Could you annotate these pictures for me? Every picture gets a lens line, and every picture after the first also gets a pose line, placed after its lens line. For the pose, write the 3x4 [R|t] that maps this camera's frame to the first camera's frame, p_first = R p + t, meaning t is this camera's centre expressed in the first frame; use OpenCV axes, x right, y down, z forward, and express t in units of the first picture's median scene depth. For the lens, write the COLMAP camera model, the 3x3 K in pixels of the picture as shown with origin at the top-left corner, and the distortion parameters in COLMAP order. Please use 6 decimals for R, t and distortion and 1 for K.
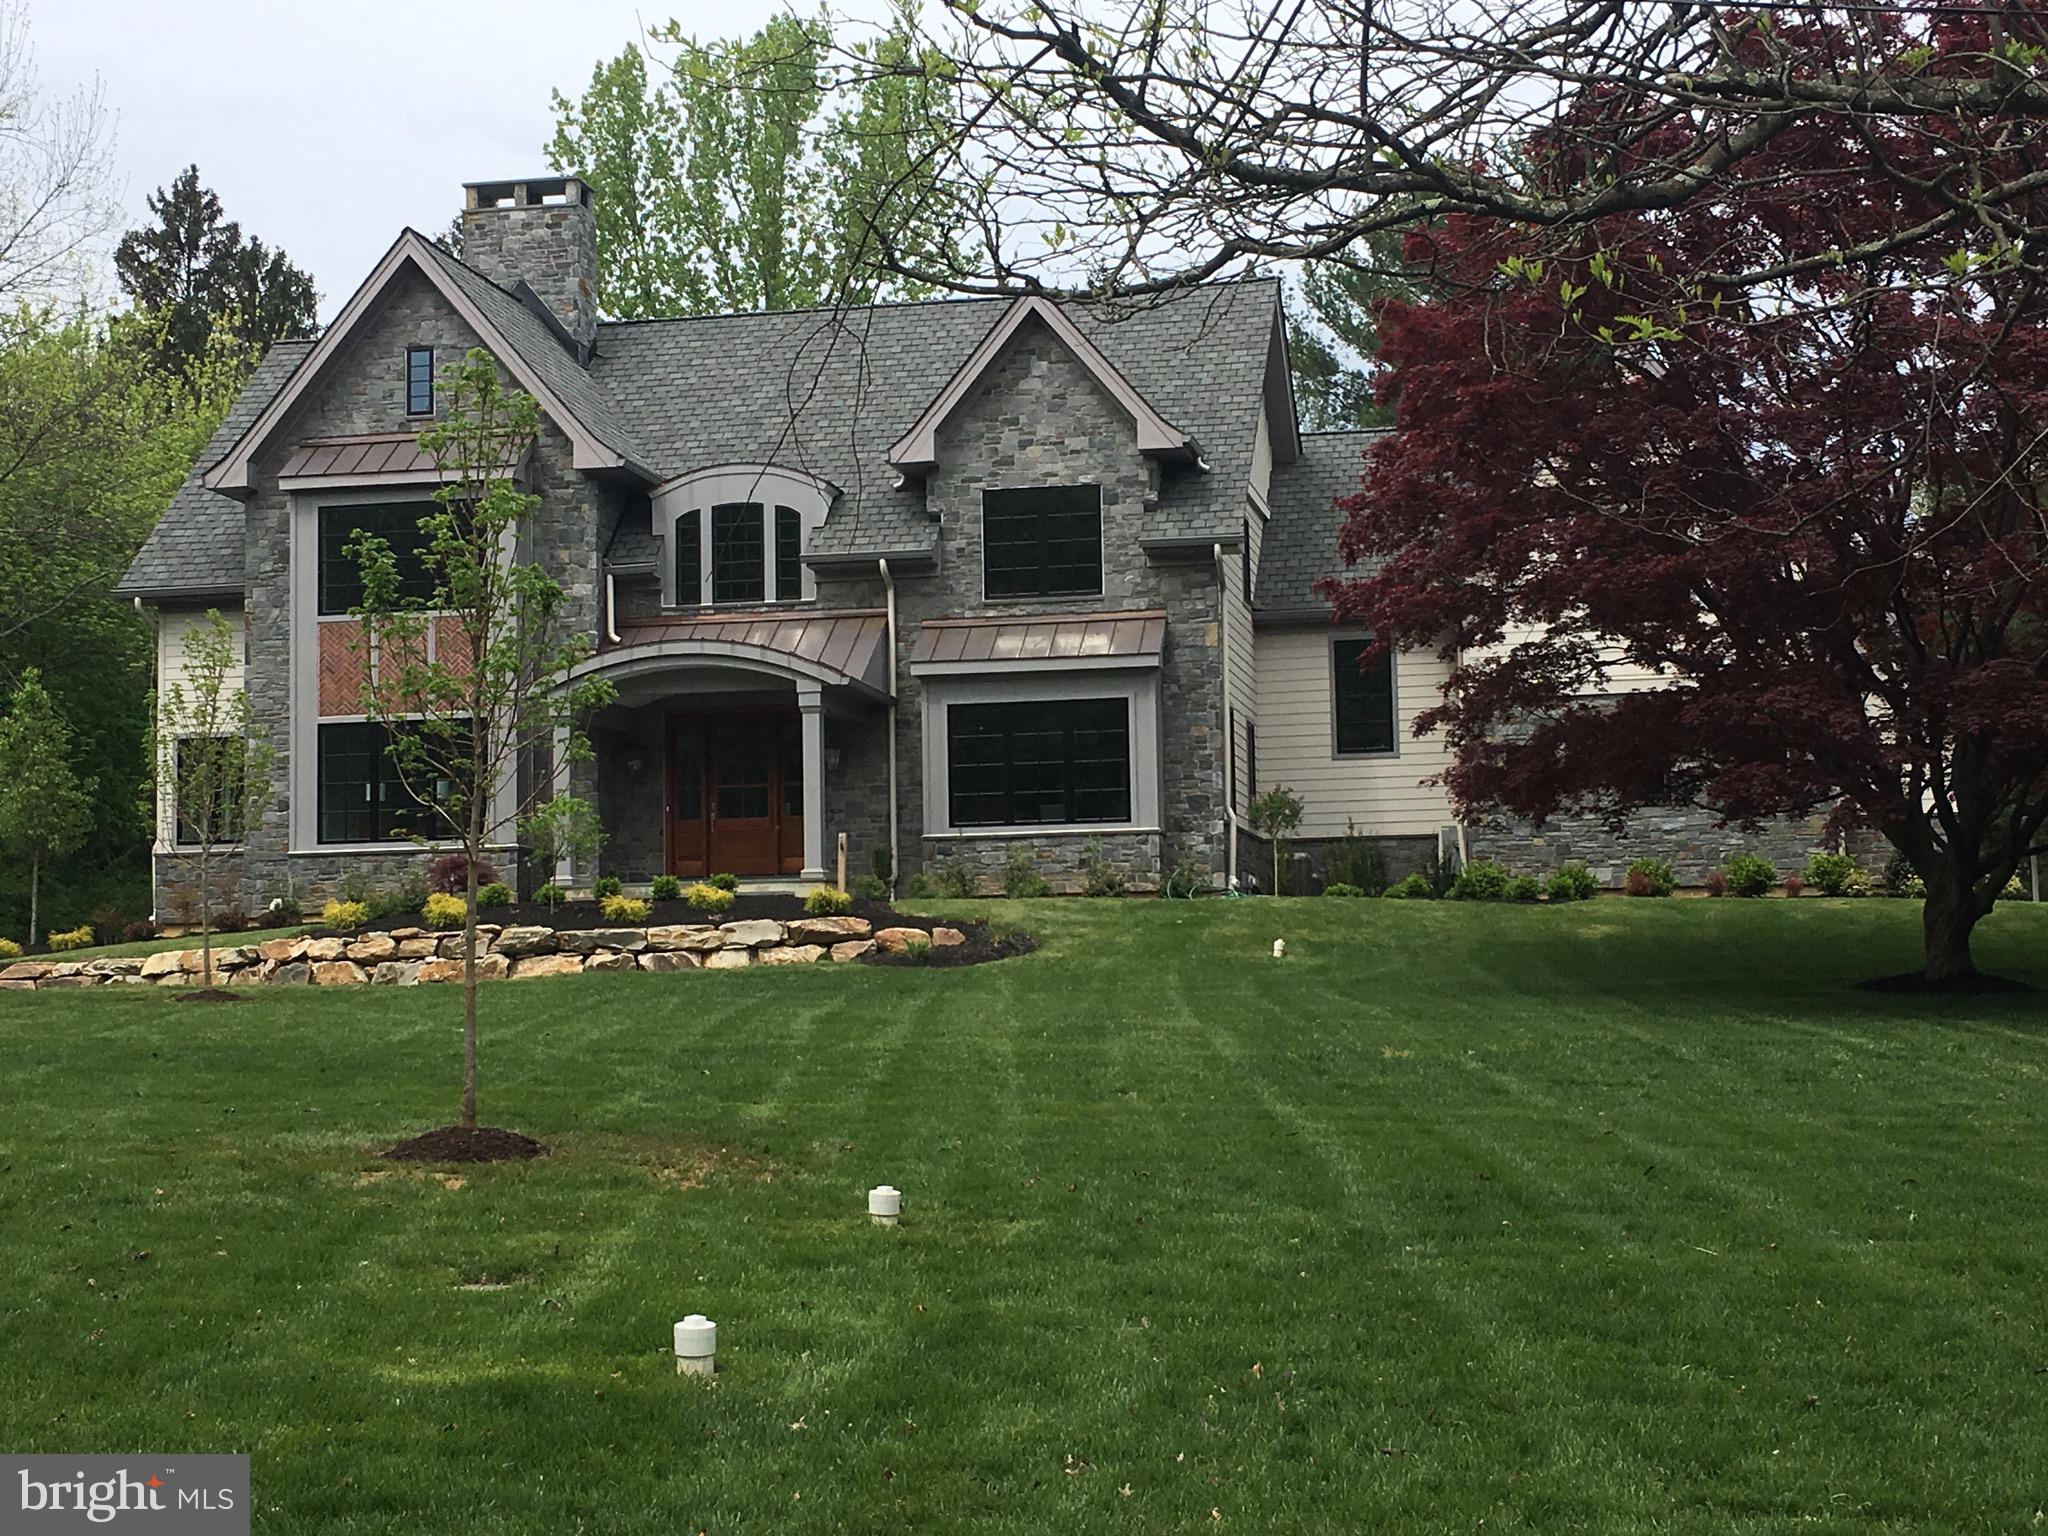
lens RADIAL K [[3094.7, 0, 1022.7], [0, 3094.7, 763.9], [0, 0, 1]] dist [0.039883, 0.000000]
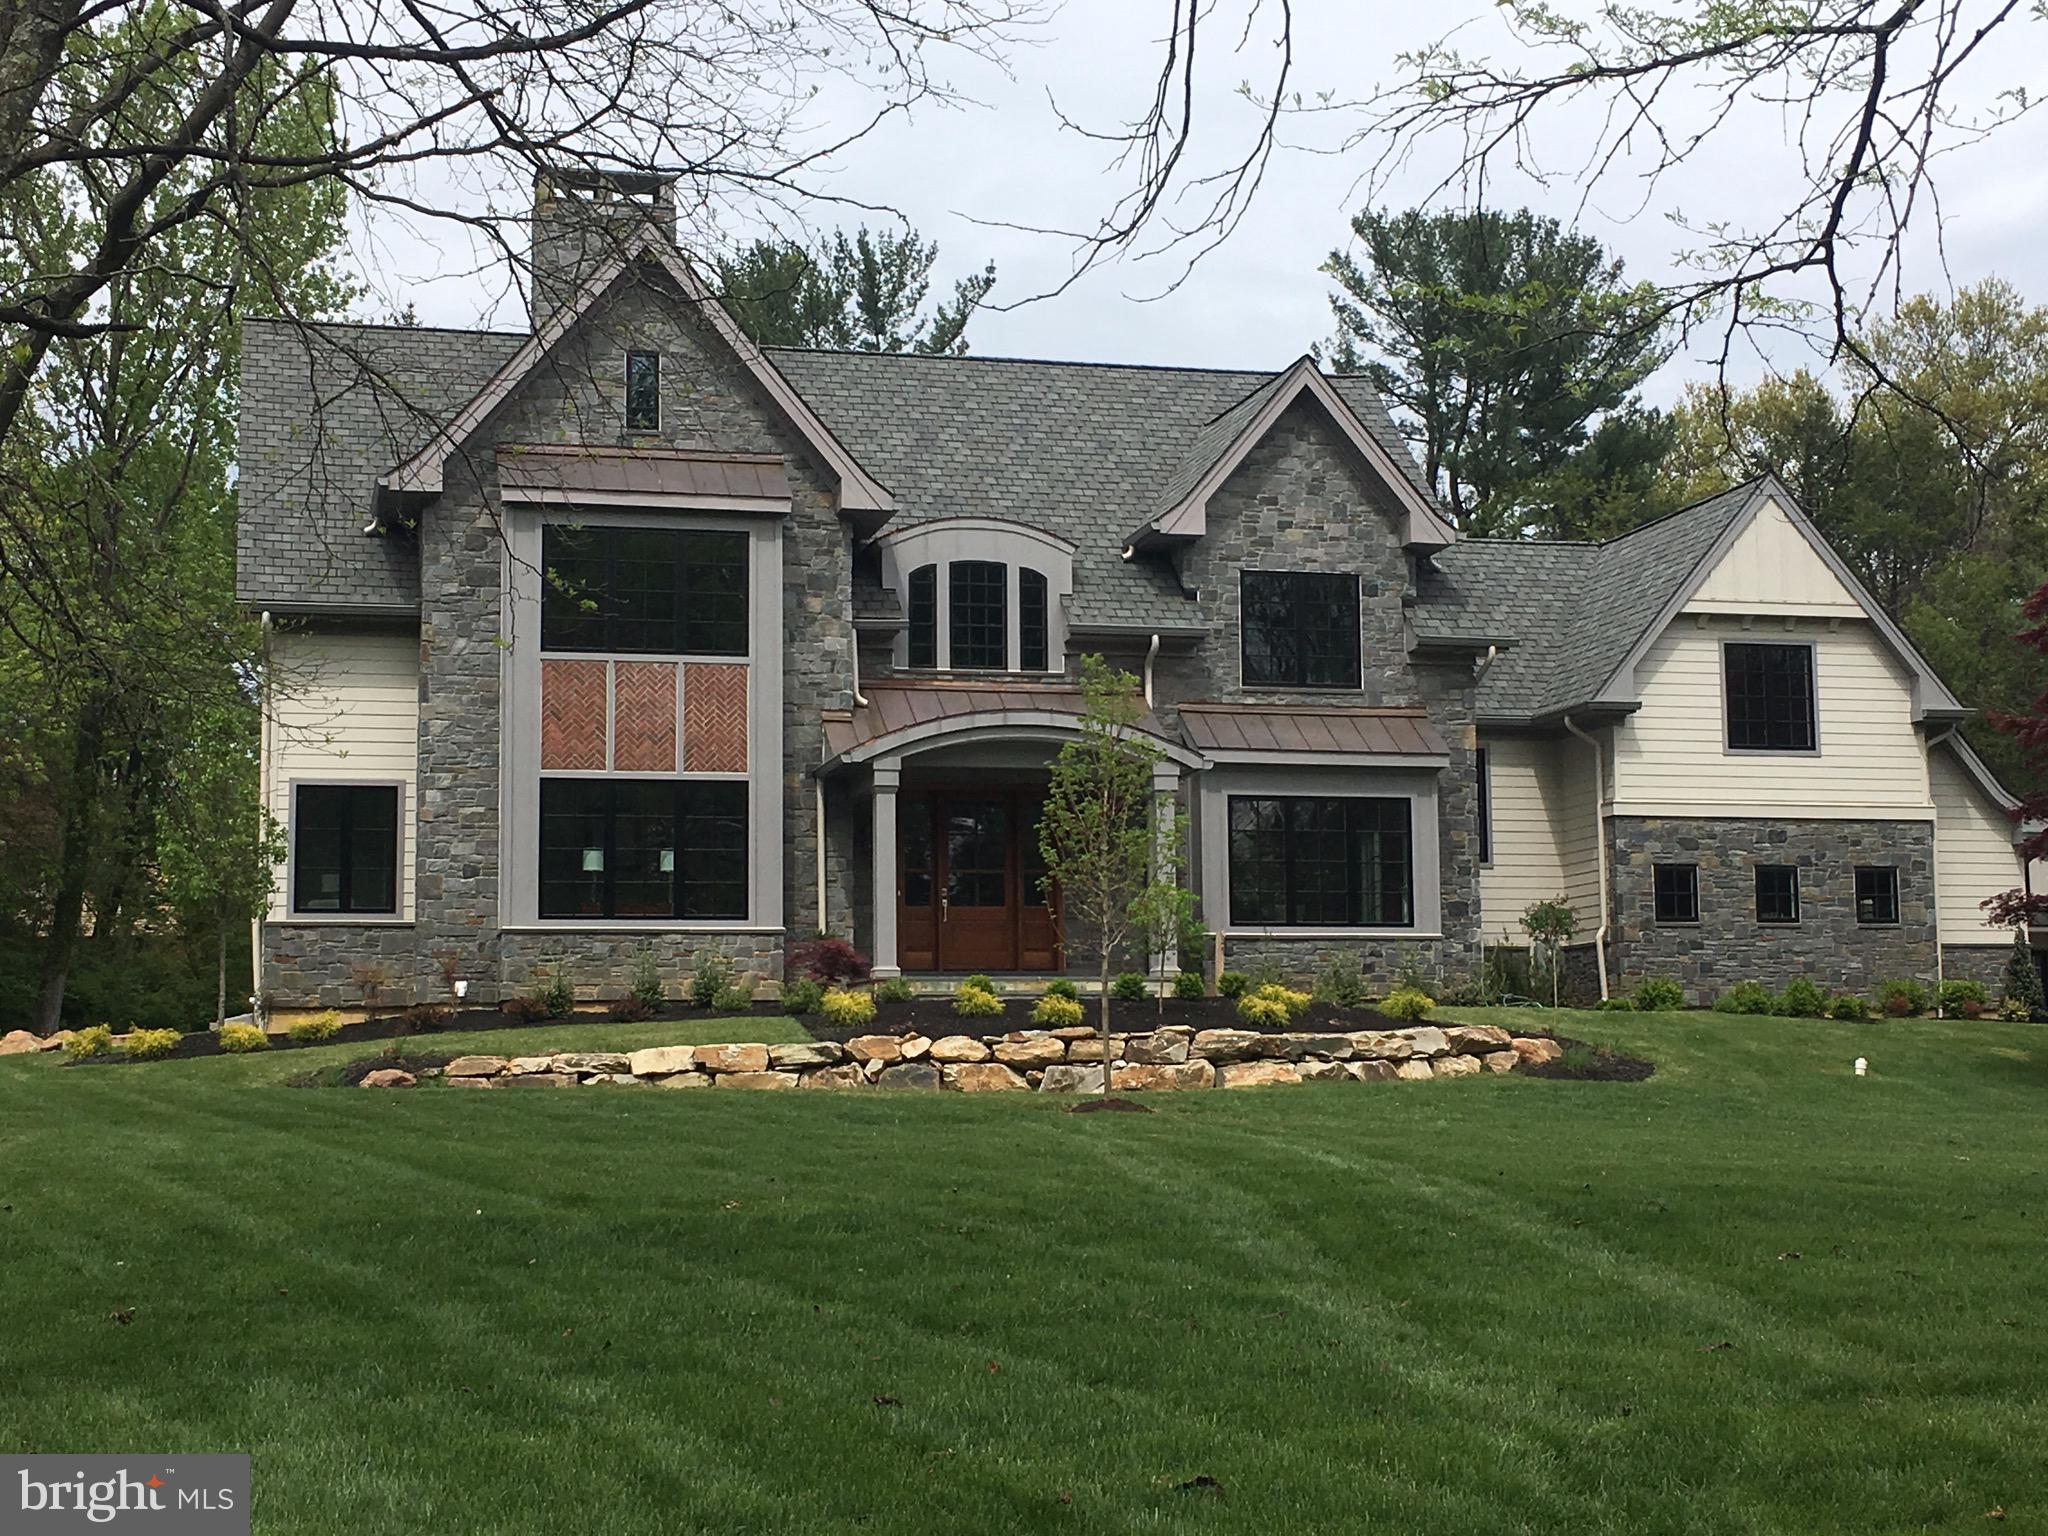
lens RADIAL K [[3094.7, 0, 1023.6], [0, 3094.7, 771.1], [0, 0, 1]] dist [0.039883, 0.000000]
pose [[0.902896, 0.055906, 0.426209, -0.476117], [-0.044100, 0.998322, -0.037527, 0.011503], [-0.427592, 0.015087, 0.903846, 0.174490]]
